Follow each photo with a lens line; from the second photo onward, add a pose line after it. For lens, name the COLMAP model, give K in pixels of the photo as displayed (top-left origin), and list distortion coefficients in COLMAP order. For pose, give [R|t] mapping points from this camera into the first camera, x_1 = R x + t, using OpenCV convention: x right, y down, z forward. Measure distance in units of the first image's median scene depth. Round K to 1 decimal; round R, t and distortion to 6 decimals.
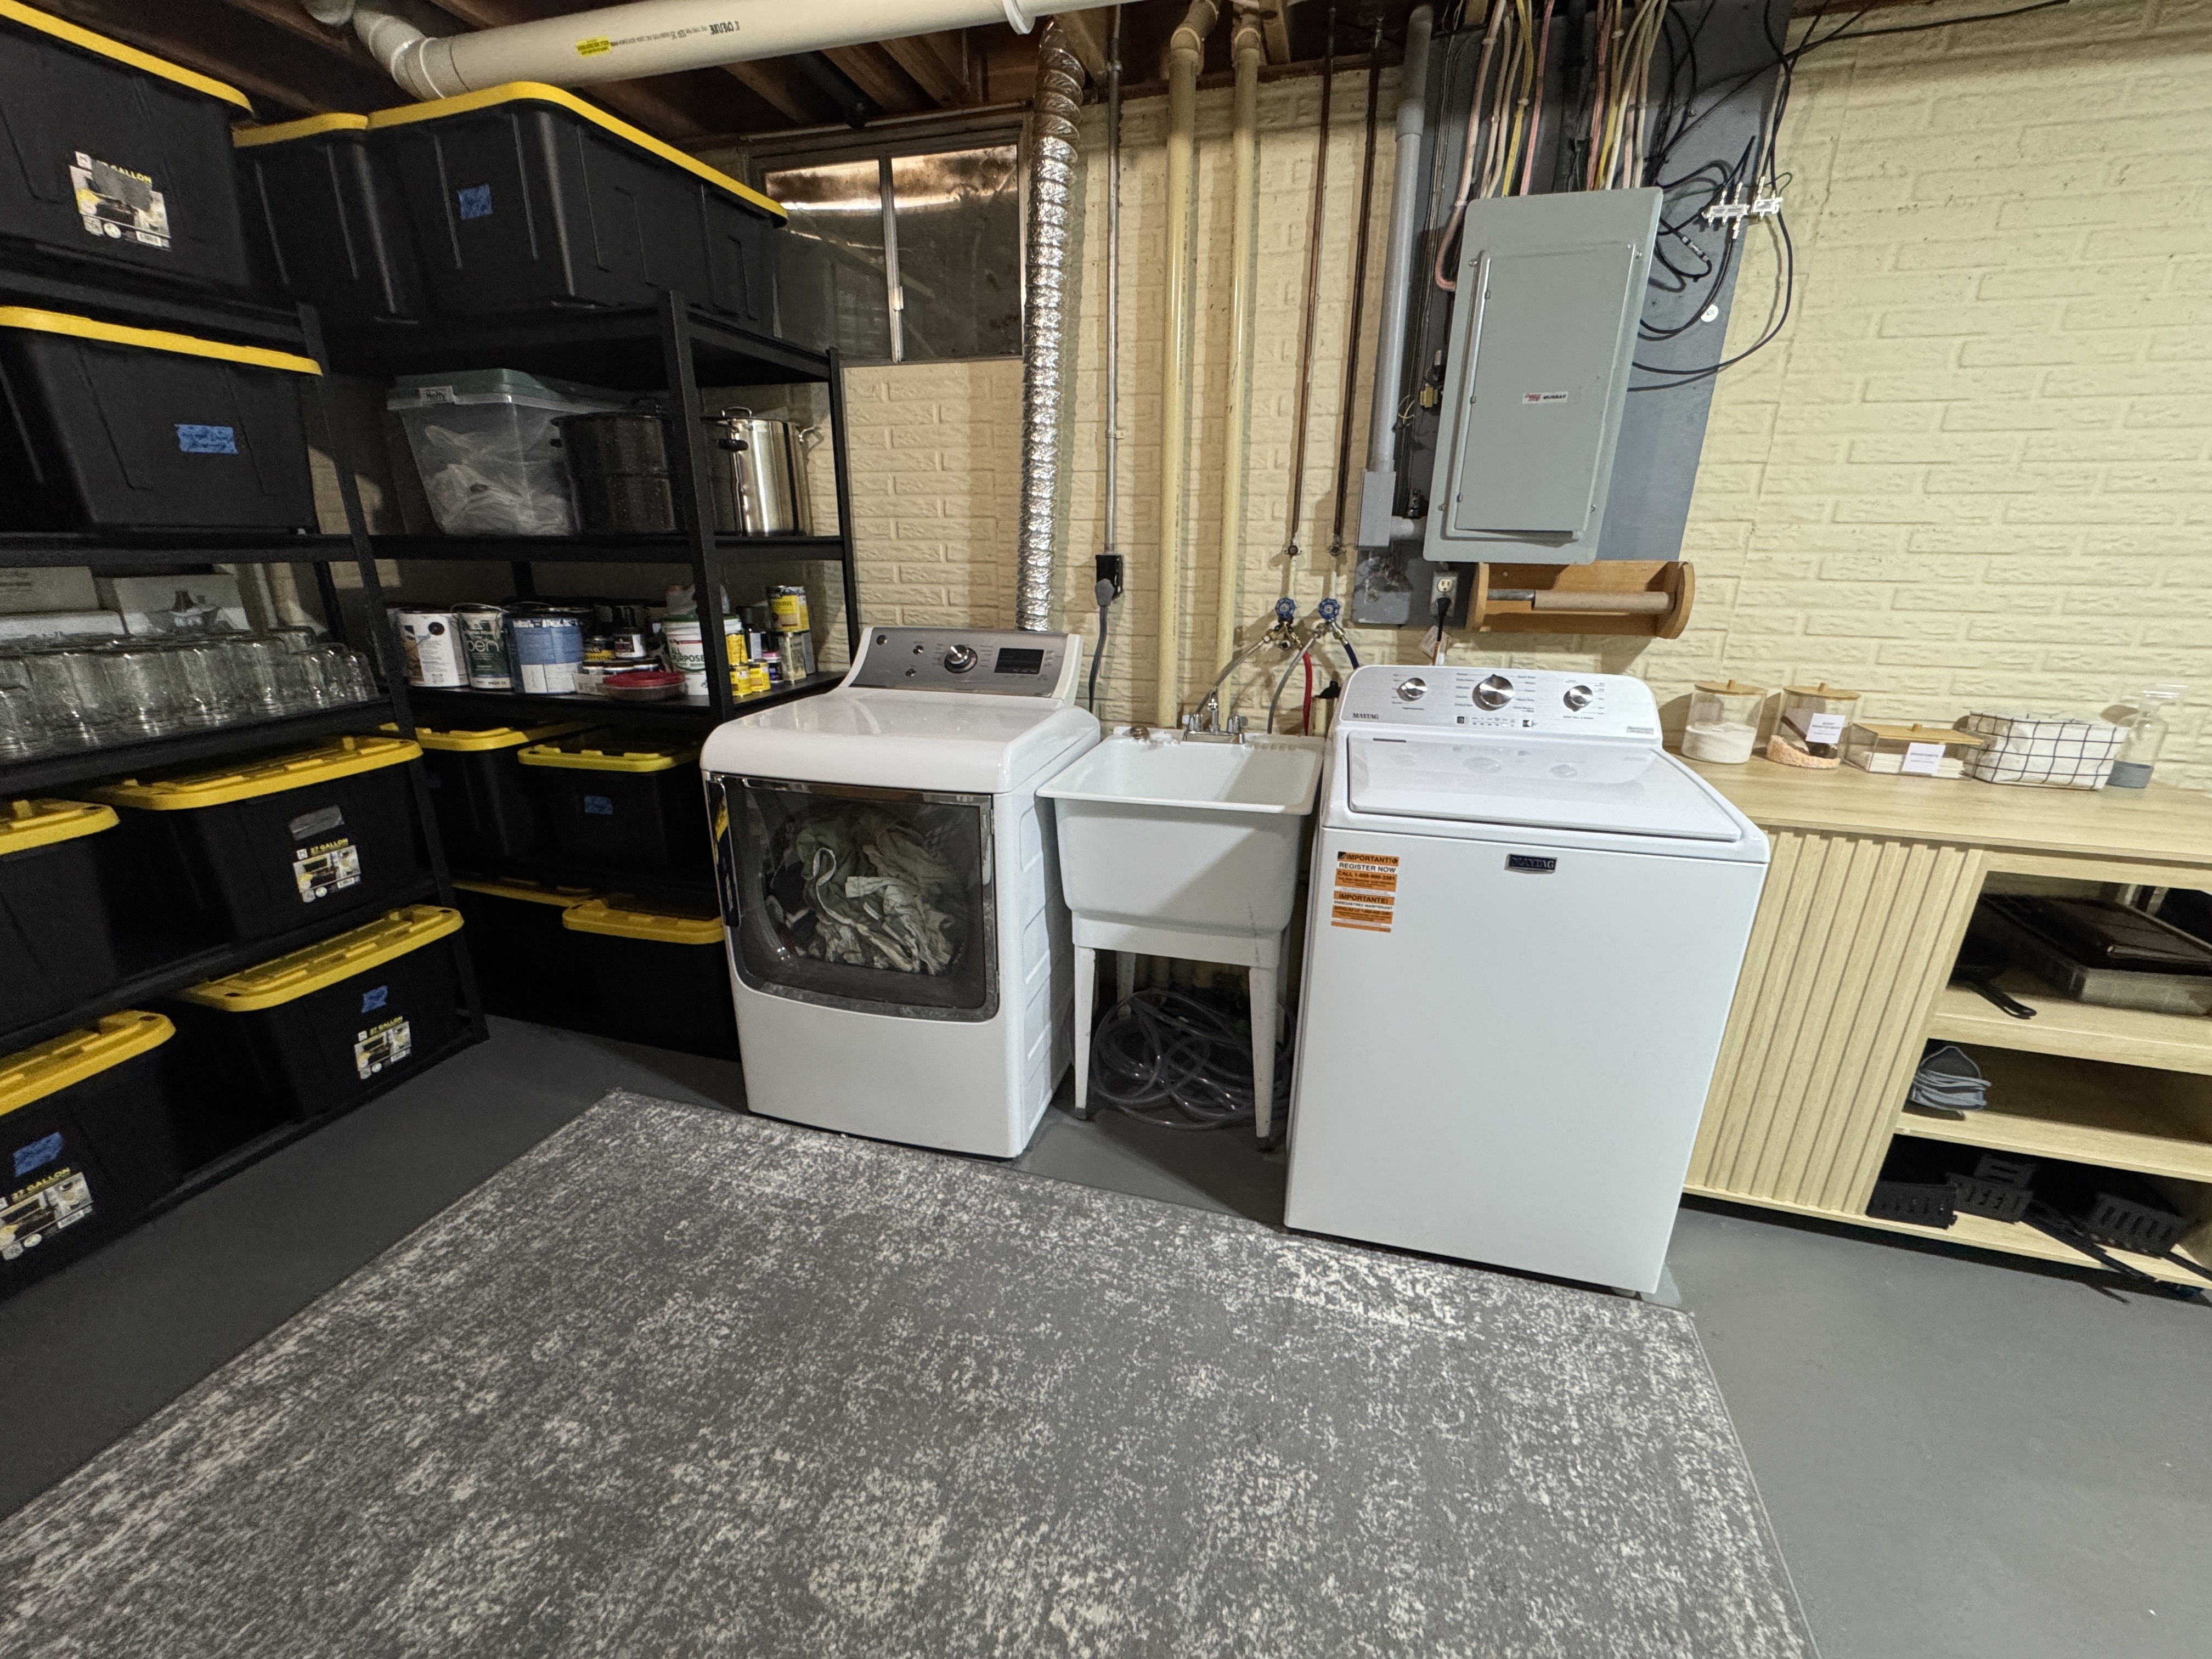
lens RADIAL K [[884.1, 0, 1107.5], [0, 884.1, 832.1], [0, 0, 1]] dist [-0.004957, 0.000571]
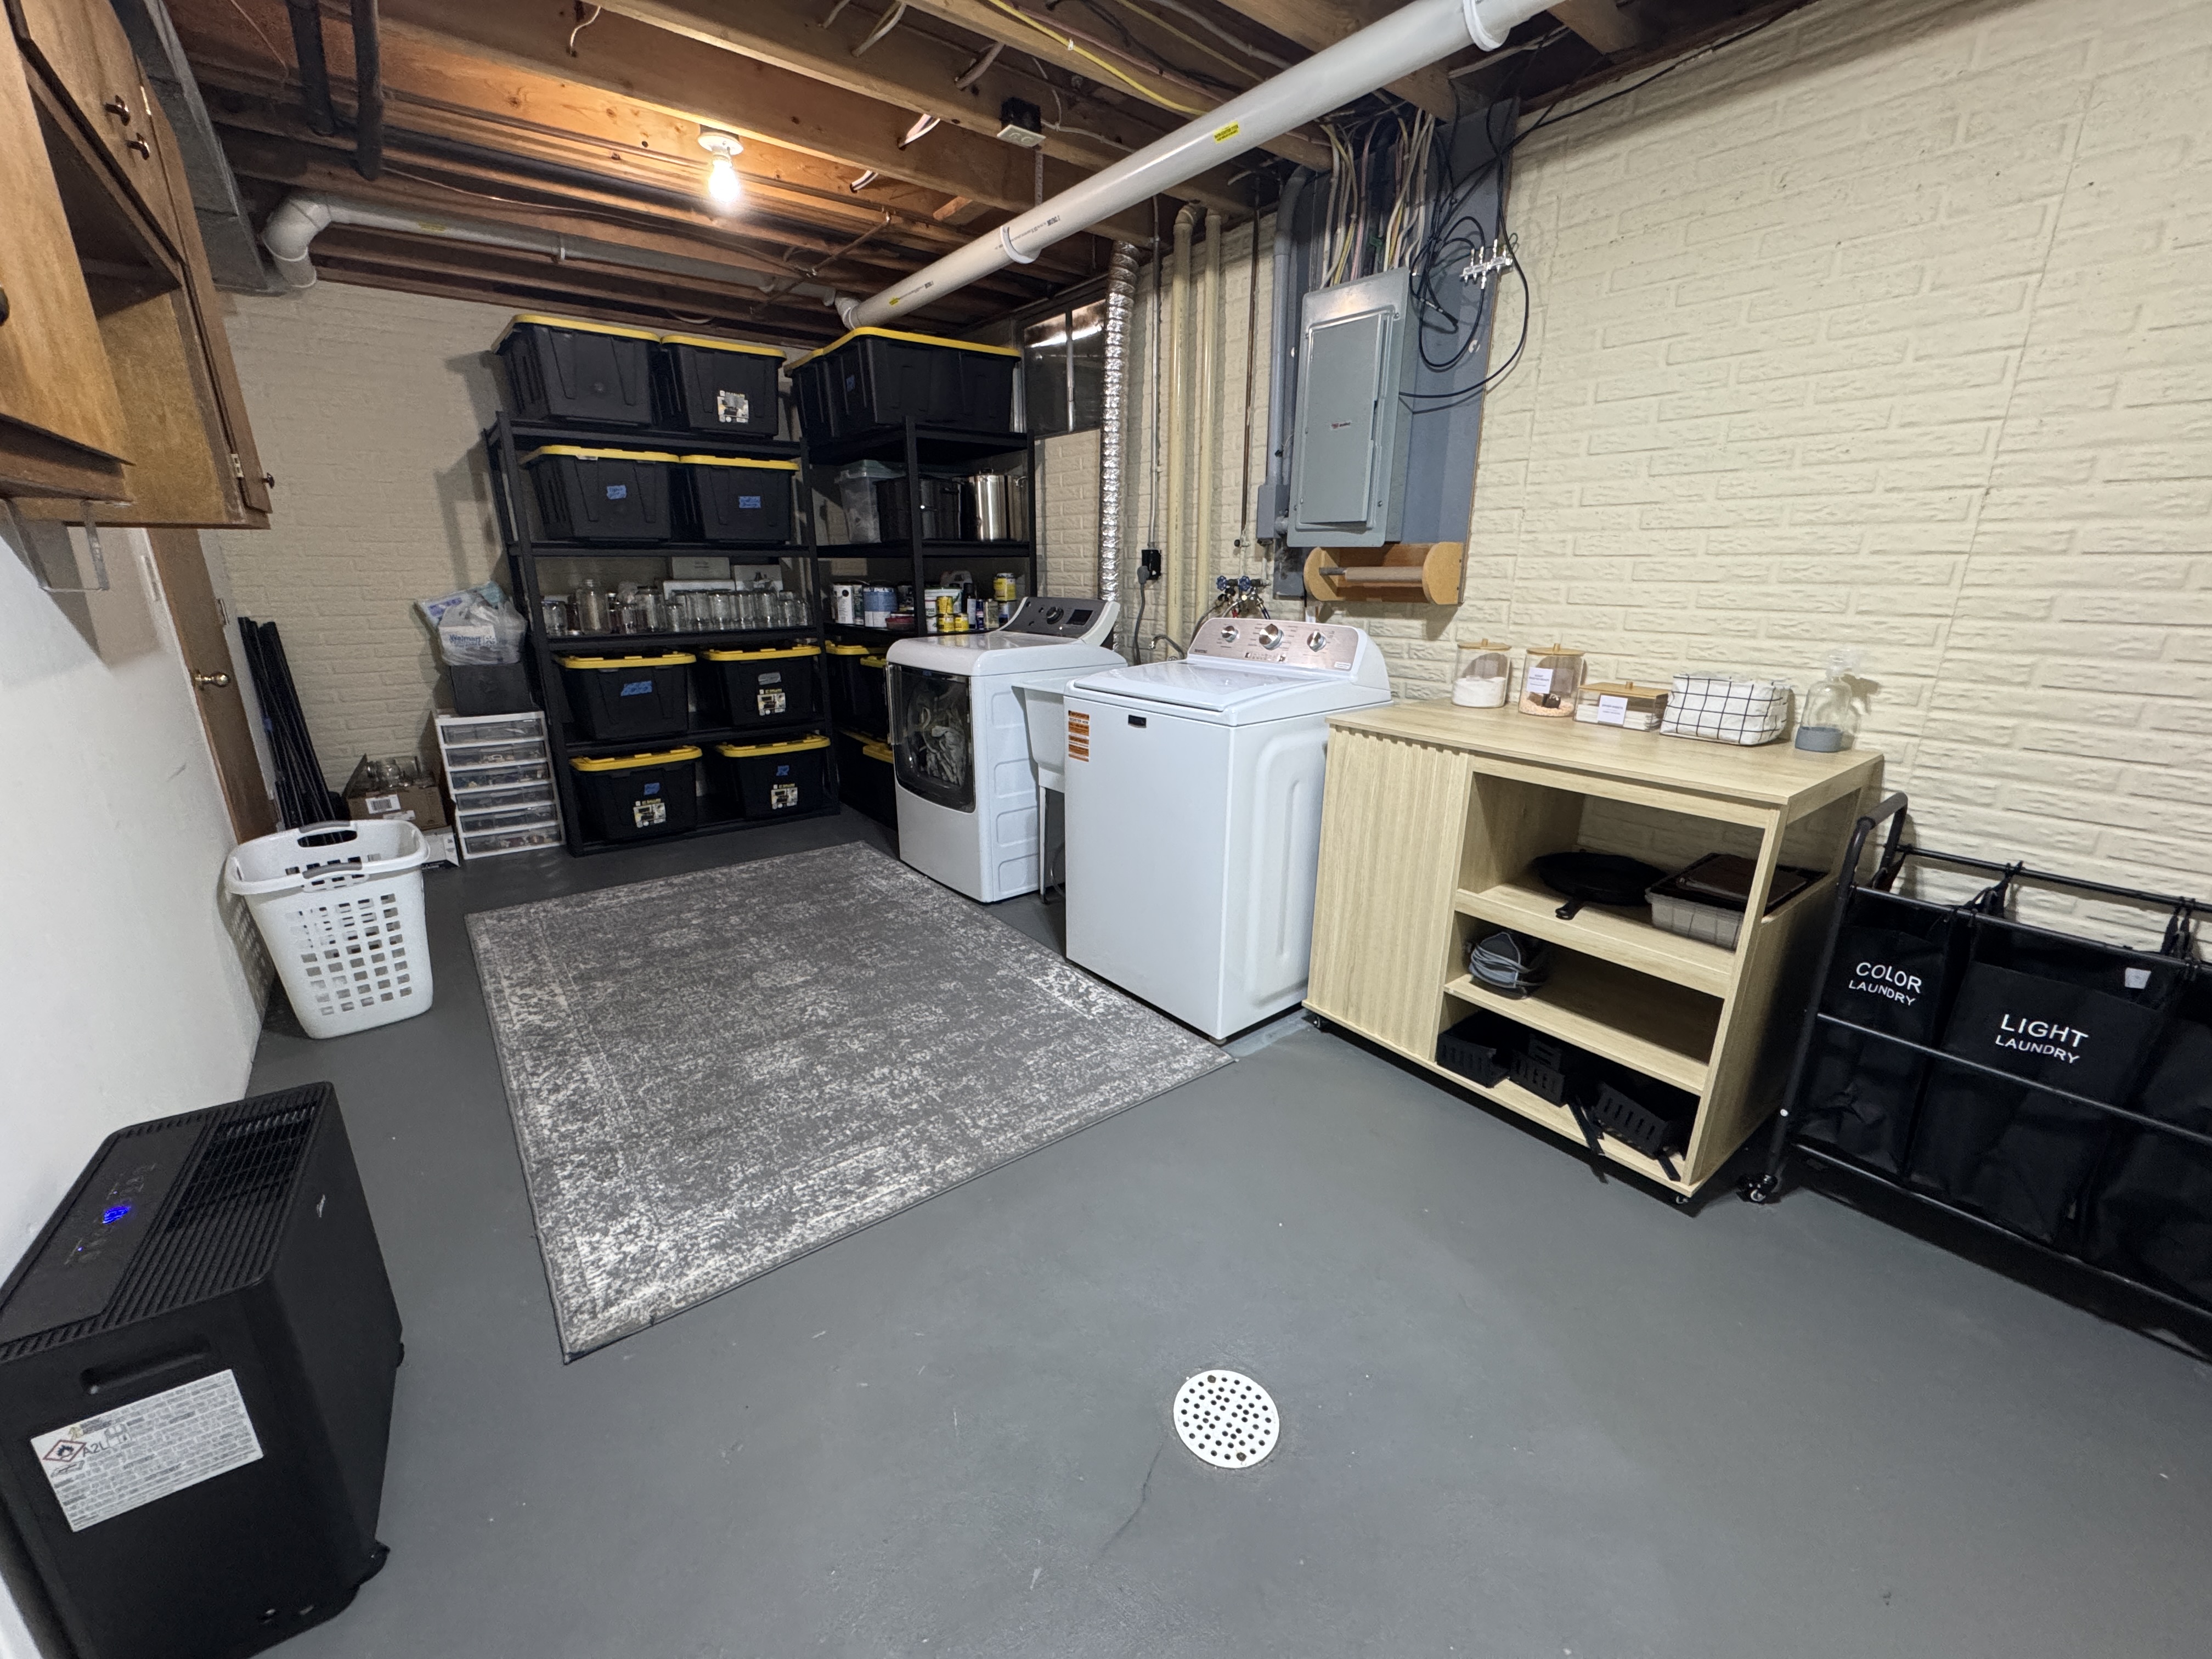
lens RADIAL K [[884.1, 0, 1107.8], [0, 884.1, 831.3], [0, 0, 1]] dist [-0.004957, 0.000571]
pose [[0.809285, 0.162513, -0.564489, 1.094492], [-0.178049, 0.983626, 0.027920, 0.157329], [0.559783, 0.077911, 0.824968, -0.291422]]
